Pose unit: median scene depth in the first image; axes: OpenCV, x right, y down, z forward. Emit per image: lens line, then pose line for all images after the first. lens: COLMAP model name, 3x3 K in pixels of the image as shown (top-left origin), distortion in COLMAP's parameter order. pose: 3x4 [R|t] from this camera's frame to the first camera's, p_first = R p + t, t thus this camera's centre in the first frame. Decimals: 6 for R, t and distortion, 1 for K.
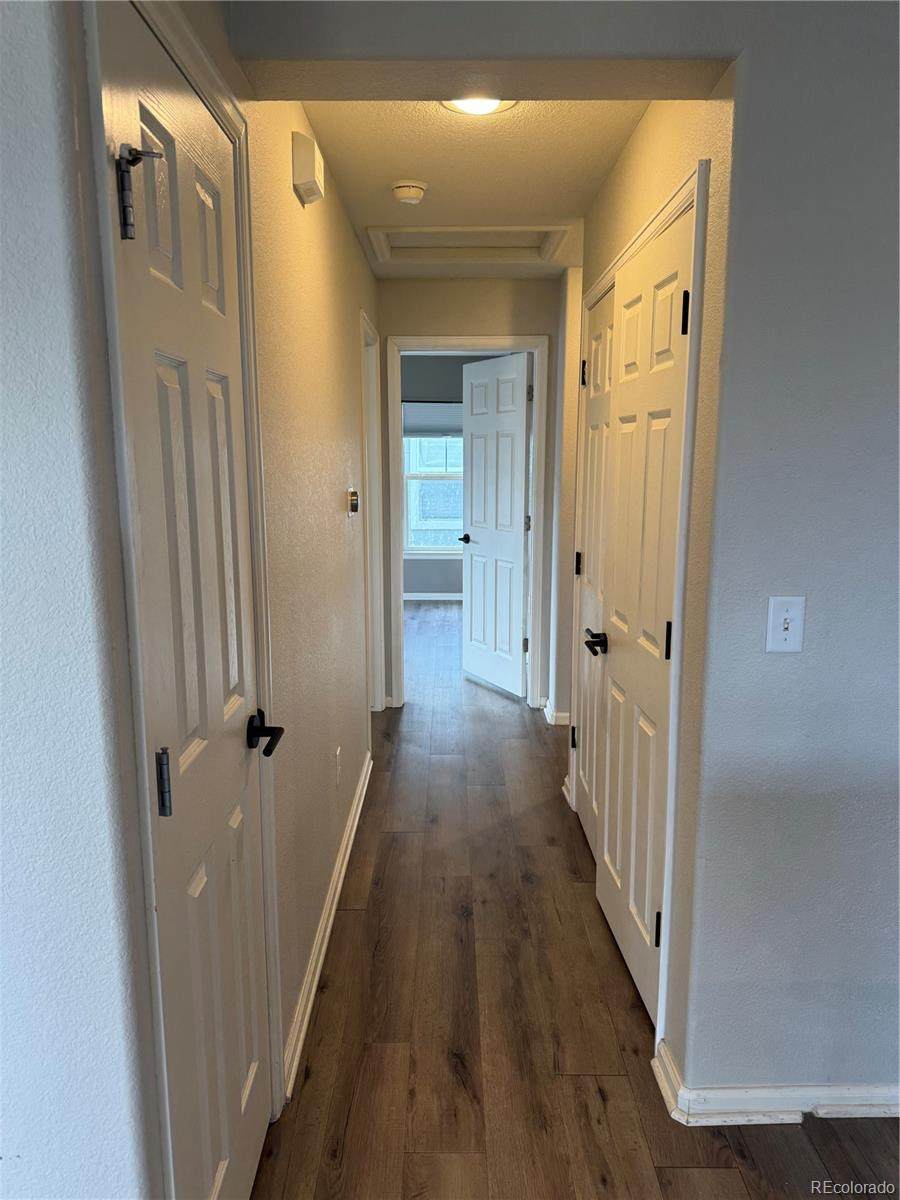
lens RADIAL K [[835.5, 0, 446.9], [0, 835.5, 591.3], [0, 0, 1]] dist [0.076338, -0.098459]
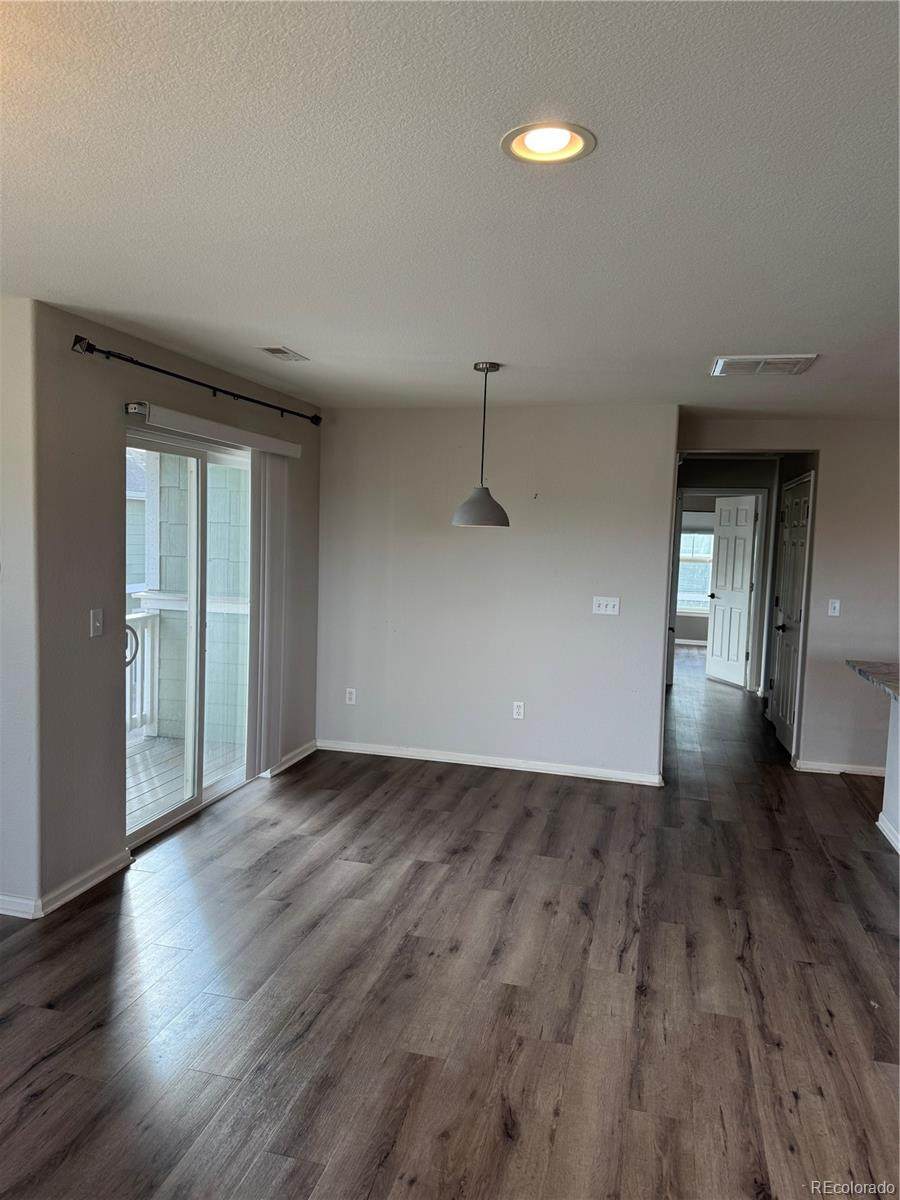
lens RADIAL K [[835.5, 0, 446.9], [0, 835.5, 591.3], [0, 0, 1]] dist [0.076338, -0.098459]
pose [[0.967516, 0.054401, -0.246887, -0.156310], [-0.077528, 0.993366, -0.084937, 0.231596], [0.240628, 0.101319, 0.965315, -1.576523]]
